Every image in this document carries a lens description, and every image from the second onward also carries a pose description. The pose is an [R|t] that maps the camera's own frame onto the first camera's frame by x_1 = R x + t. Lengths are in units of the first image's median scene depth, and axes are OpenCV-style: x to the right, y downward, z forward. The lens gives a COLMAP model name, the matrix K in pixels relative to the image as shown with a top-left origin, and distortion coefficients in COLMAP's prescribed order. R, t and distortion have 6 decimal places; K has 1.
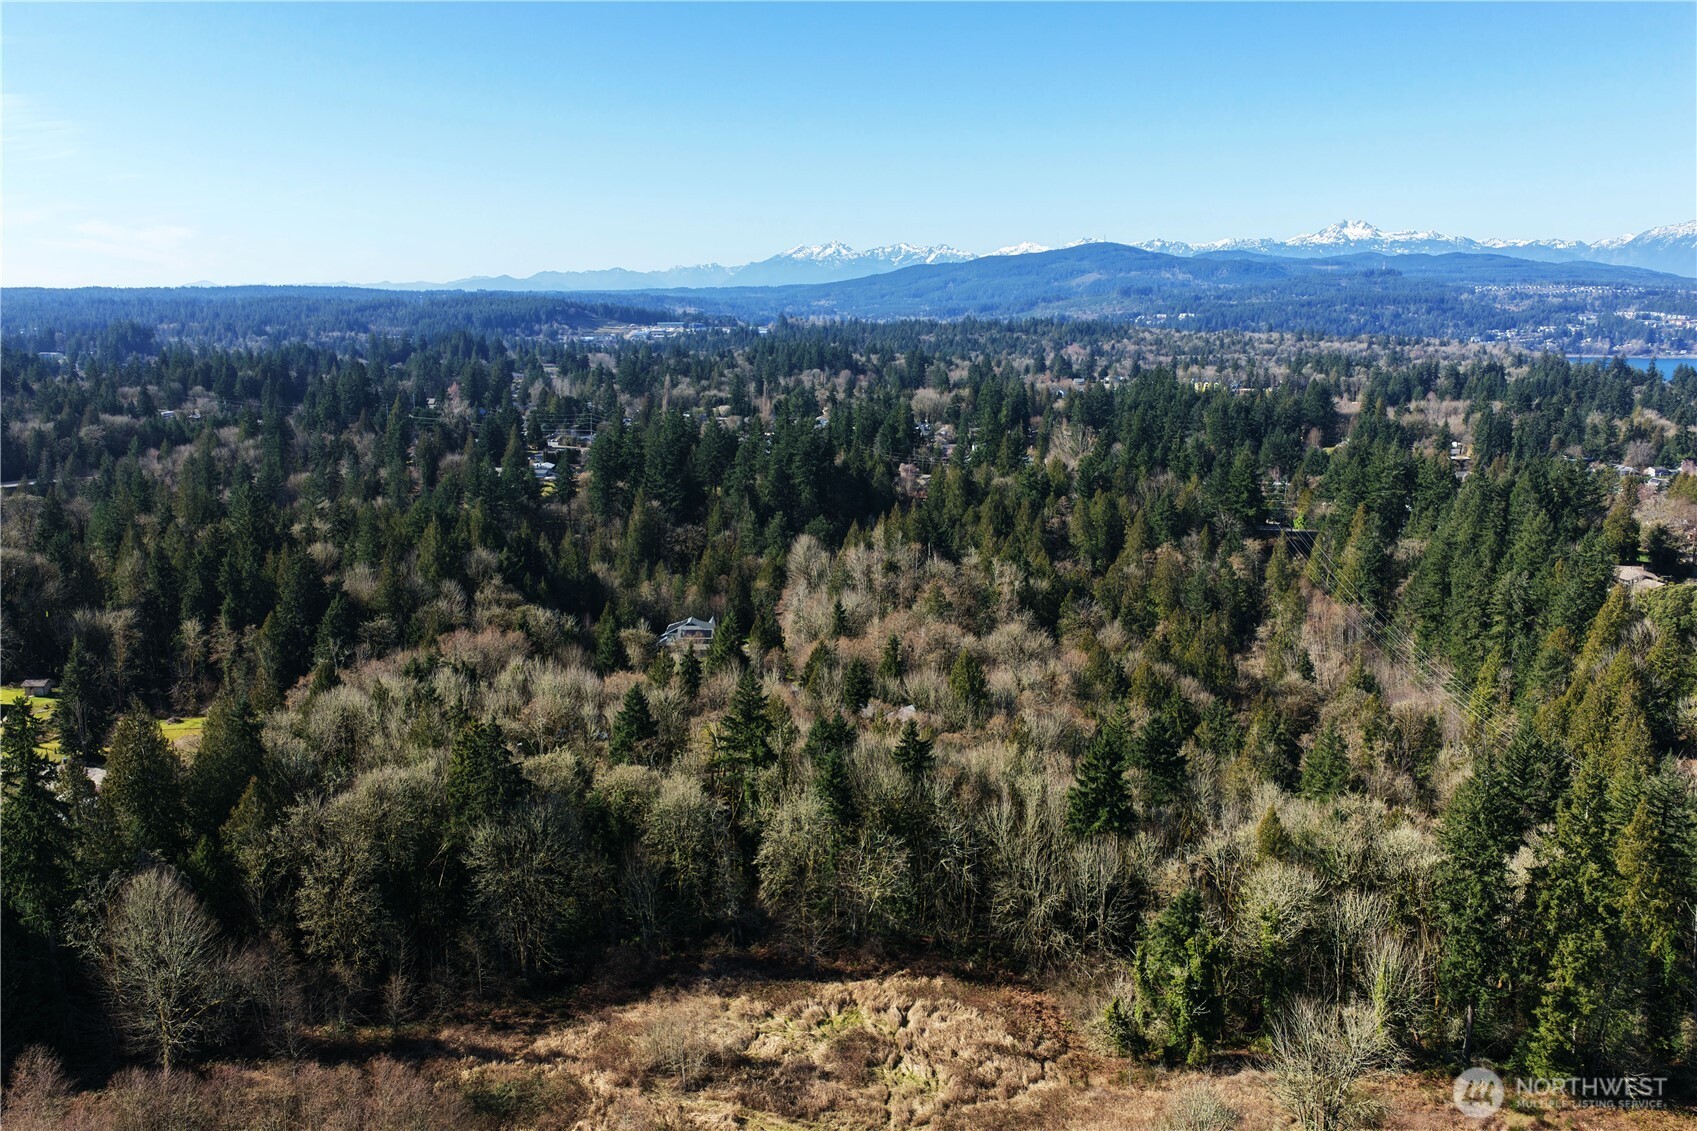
lens RADIAL K [[1406.0, 0, 849.9], [0, 1406.0, 572.1], [0, 0, 1]] dist [-0.012614, 0.036260]
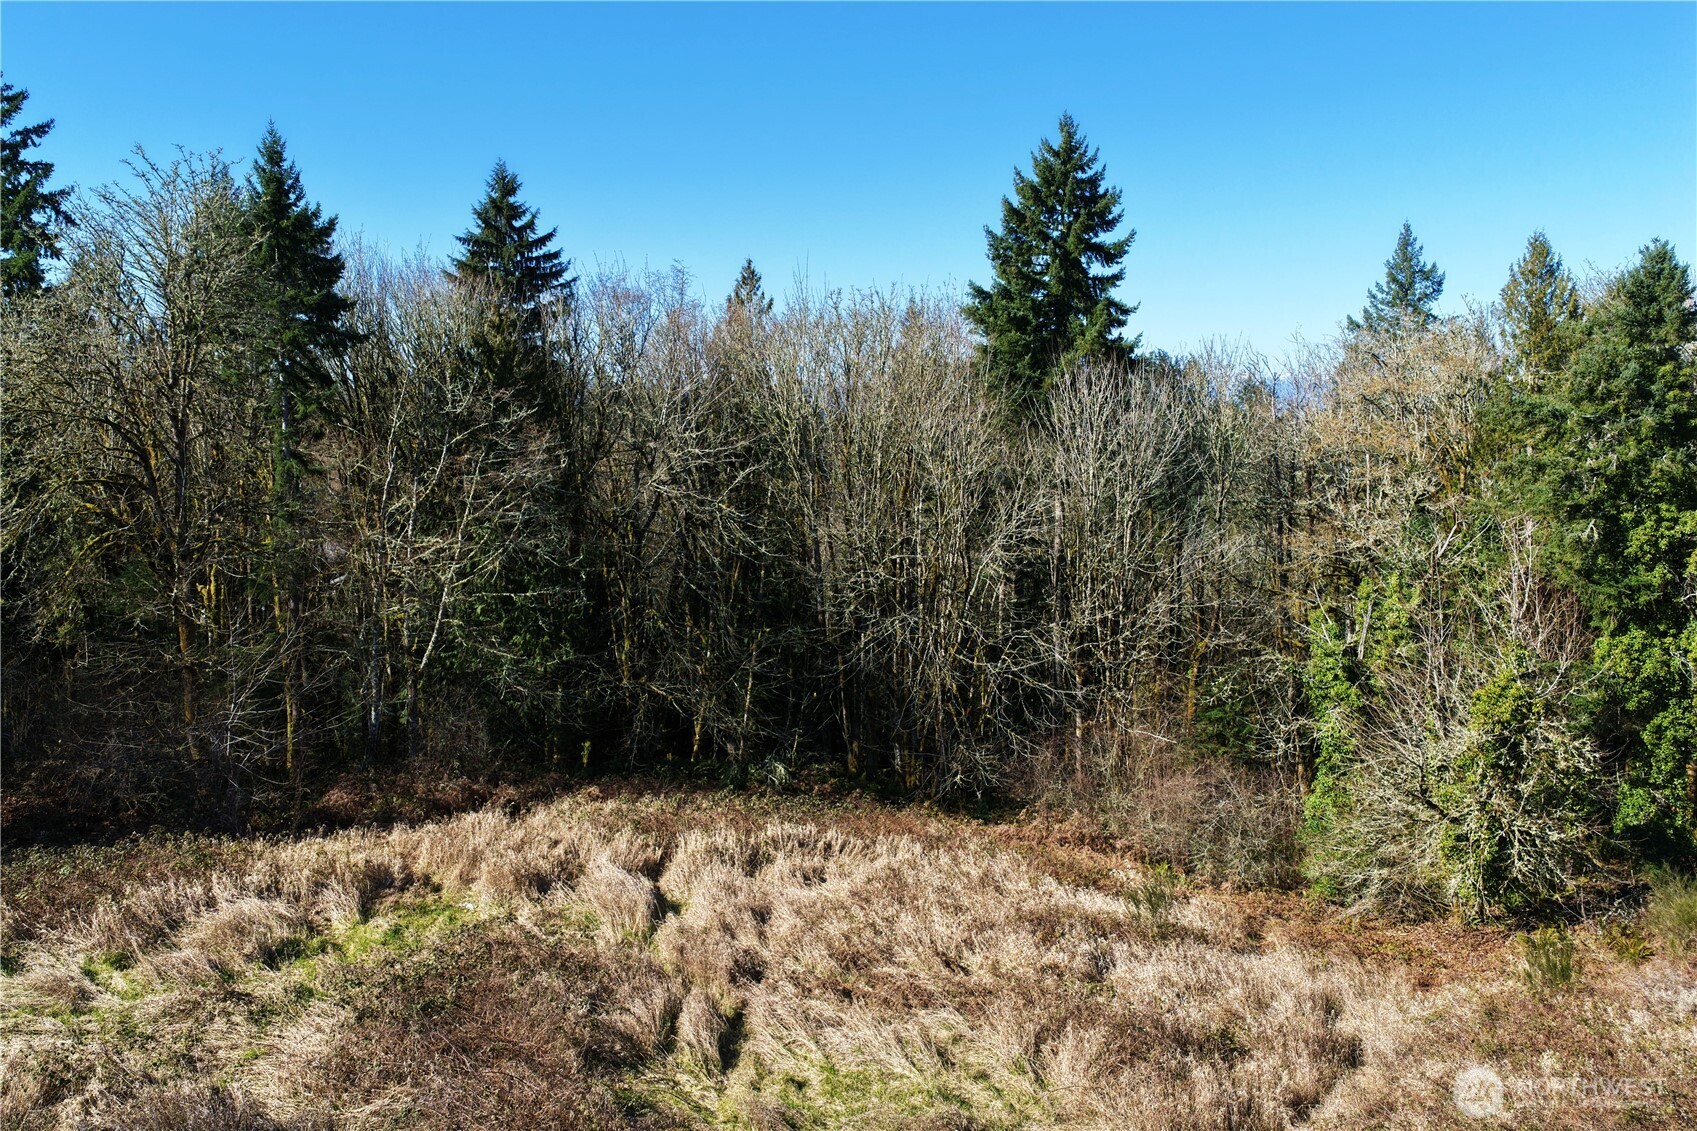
lens RADIAL K [[1406.0, 0, 853.5], [0, 1406.0, 566.5], [0, 0, 1]] dist [-0.012614, 0.036260]
pose [[0.917682, -0.033453, 0.395906, -0.021981], [0.072873, 0.993717, -0.084949, 0.269343], [-0.390576, 0.106807, 0.914354, 0.721889]]
